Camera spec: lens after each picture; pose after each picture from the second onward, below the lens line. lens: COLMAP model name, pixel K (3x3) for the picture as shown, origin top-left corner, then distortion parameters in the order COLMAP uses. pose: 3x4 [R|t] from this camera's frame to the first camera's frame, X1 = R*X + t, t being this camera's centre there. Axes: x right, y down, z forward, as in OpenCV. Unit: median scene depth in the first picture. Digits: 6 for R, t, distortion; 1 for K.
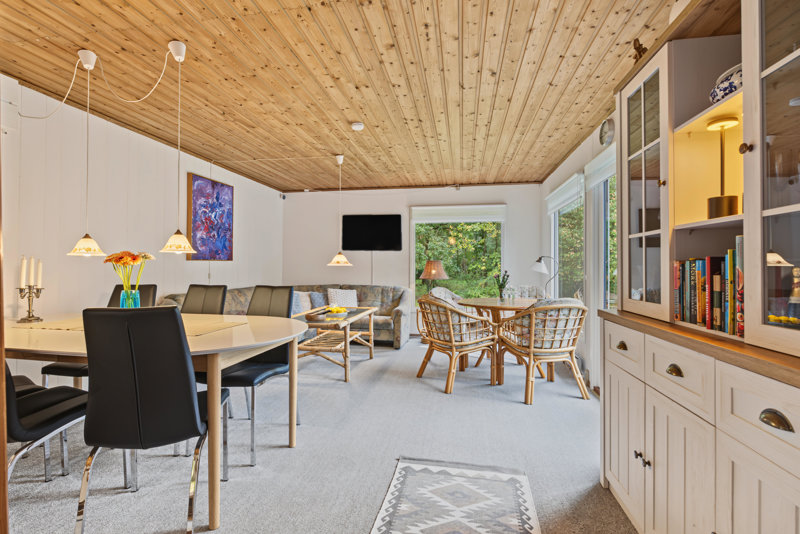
lens RADIAL K [[368.5, 0, 398.1], [0, 368.5, 265.2], [0, 0, 1]] dist [0.003064, -0.000012]
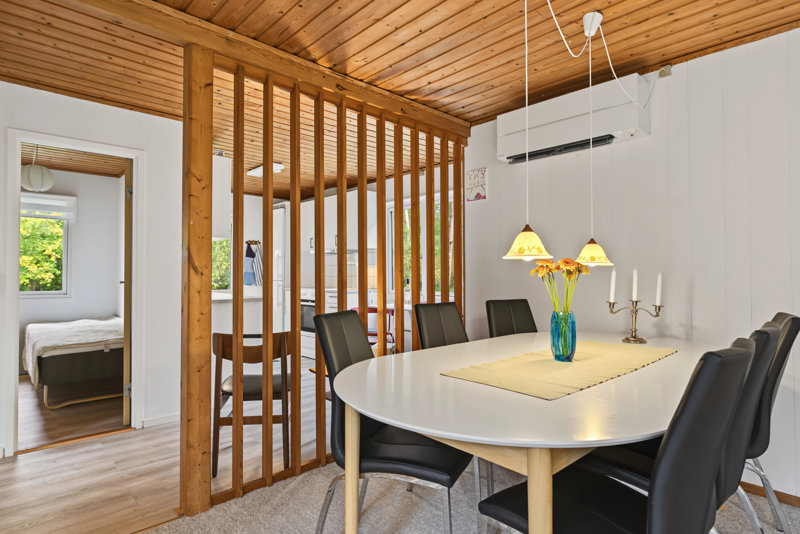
lens RADIAL K [[434.6, 0, 400.4], [0, 434.6, 262.0], [0, 0, 1]] dist [-0.003973, -0.000616]
pose [[-0.606350, -0.025561, -0.794787, 0.153436], [-0.006280, 0.999606, -0.027356, -0.005519], [0.795173, -0.011596, -0.606271, 1.209297]]
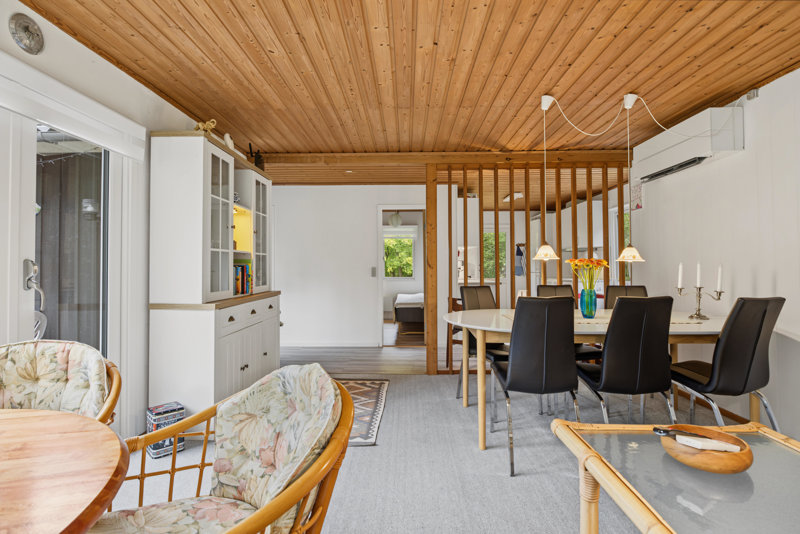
lens RADIAL K [[401.7, 0, 397.3], [0, 401.7, 265.2], [0, 0, 1]] dist [0.004478, 0.000447]
pose [[-0.990422, -0.000393, -0.138071, 0.098747], [0.000005, 0.999996, -0.002885, -0.010509], [0.138072, -0.002858, -0.990418, 2.144019]]
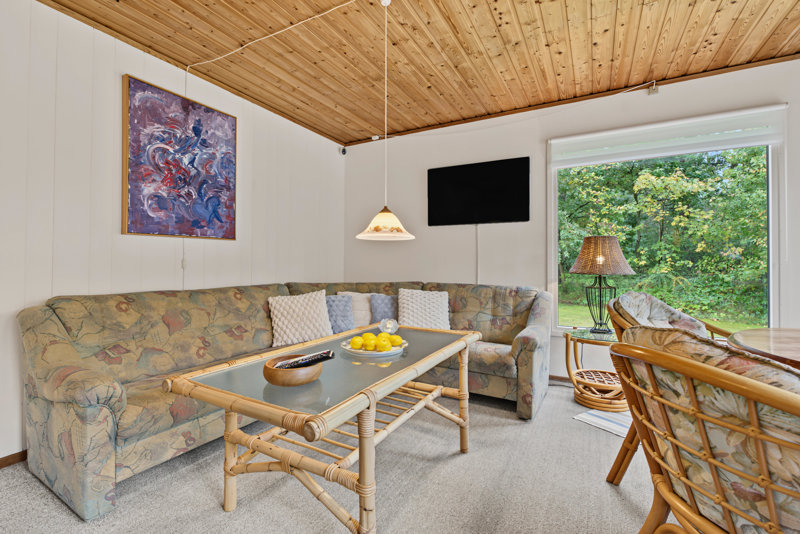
lens RADIAL K [[355.1, 0, 398.5], [0, 355.1, 260.4], [0, 0, 1]] dist [-0.001475, 0.000697]
pose [[0.945670, -0.005151, -0.325087, -0.007270], [0.002339, 0.999956, -0.009040, 0.027100], [0.325120, 0.007789, 0.945641, 0.542064]]
